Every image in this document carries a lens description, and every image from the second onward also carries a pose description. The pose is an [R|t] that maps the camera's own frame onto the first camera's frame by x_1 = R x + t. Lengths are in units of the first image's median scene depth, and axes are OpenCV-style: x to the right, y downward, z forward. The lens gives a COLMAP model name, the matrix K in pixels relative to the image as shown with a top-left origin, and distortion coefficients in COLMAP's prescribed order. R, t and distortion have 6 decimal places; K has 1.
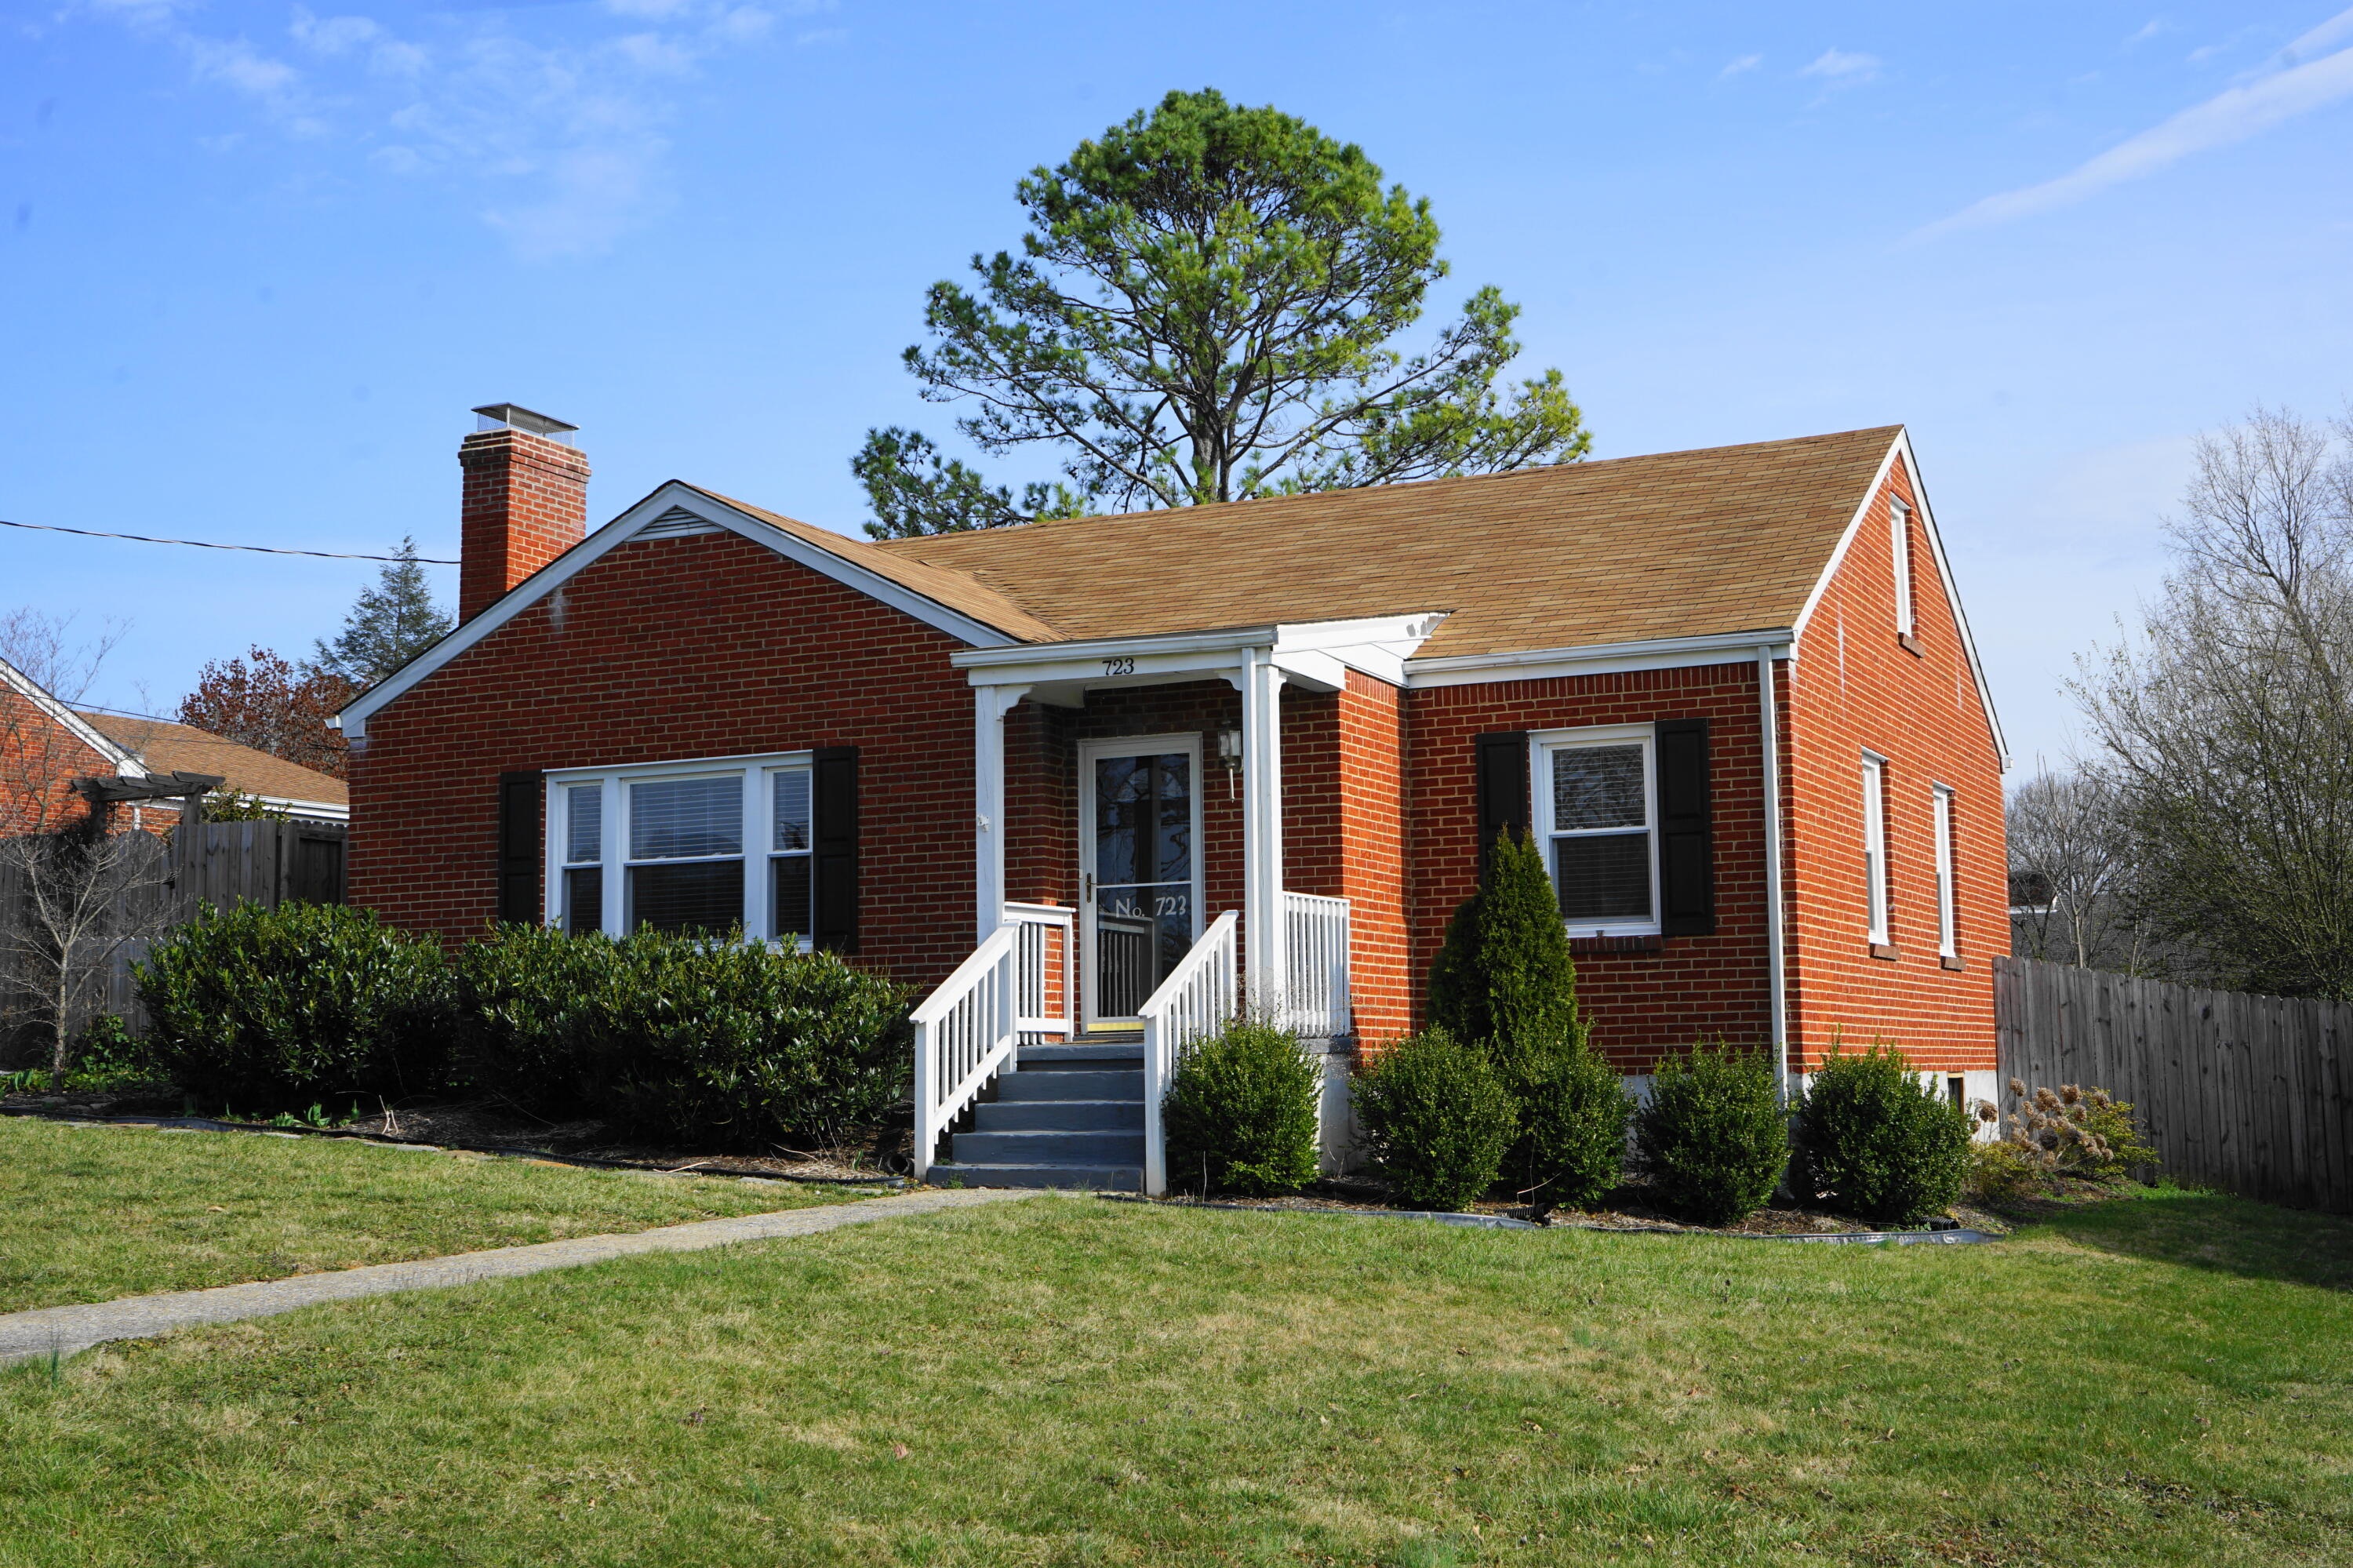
lens RADIAL K [[2611.9, 0, 1183.4], [0, 2611.9, 778.5], [0, 0, 1]] dist [-0.020669, 0.000000]
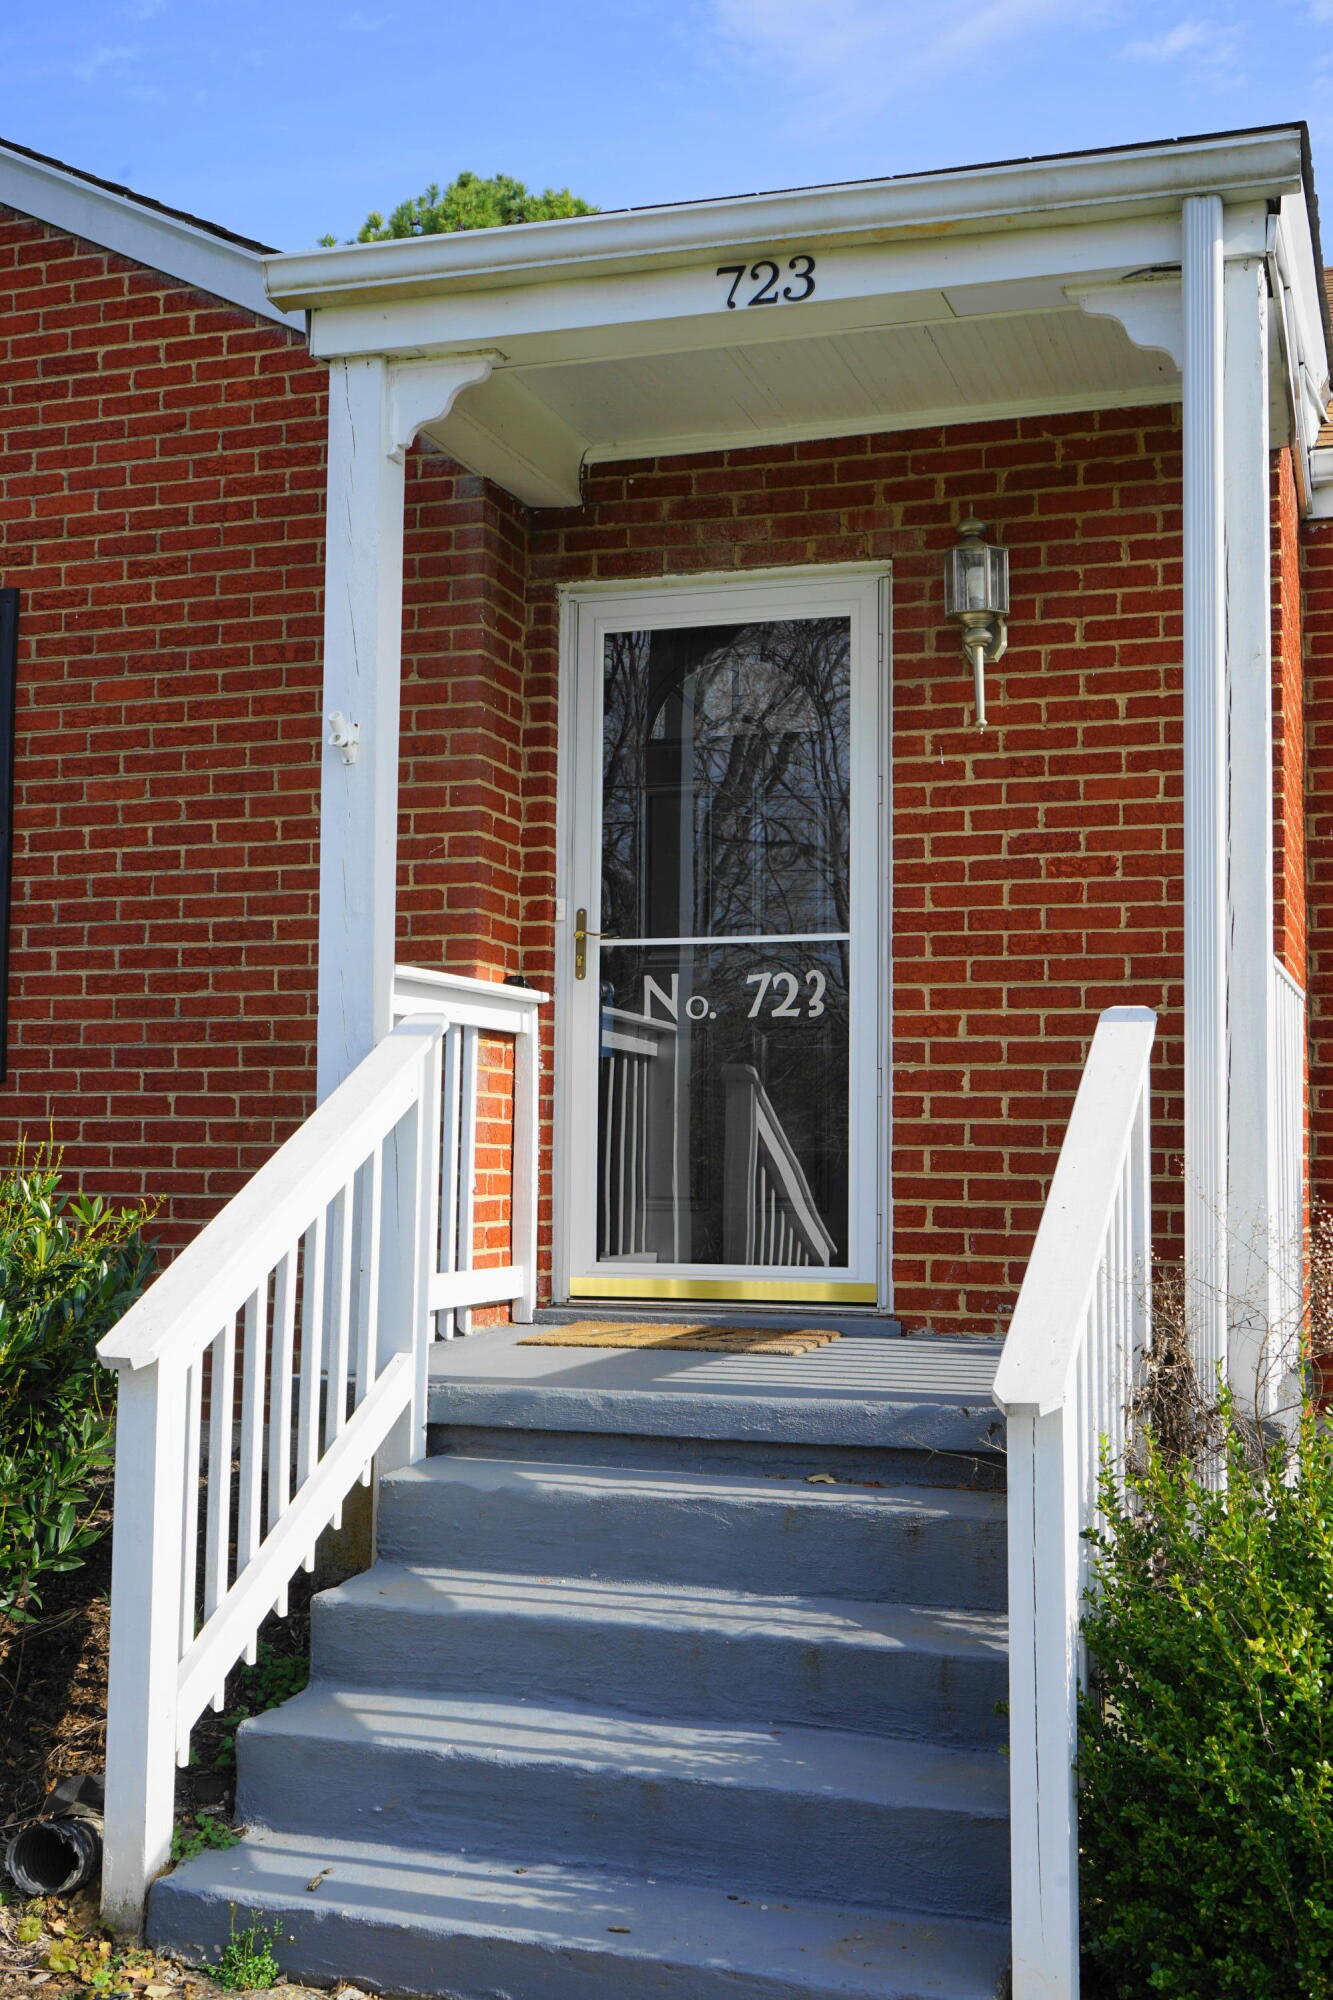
lens RADIAL K [[2220.0, 0, 660.4], [0, 2220.0, 1007.8], [0, 0, 1]] dist [-0.020669, 0.000000]
pose [[0.993270, 0.030851, 0.111640, -0.062702], [-0.036184, 0.998283, 0.046062, 0.035621], [-0.110027, -0.049792, 0.992681, 0.657909]]
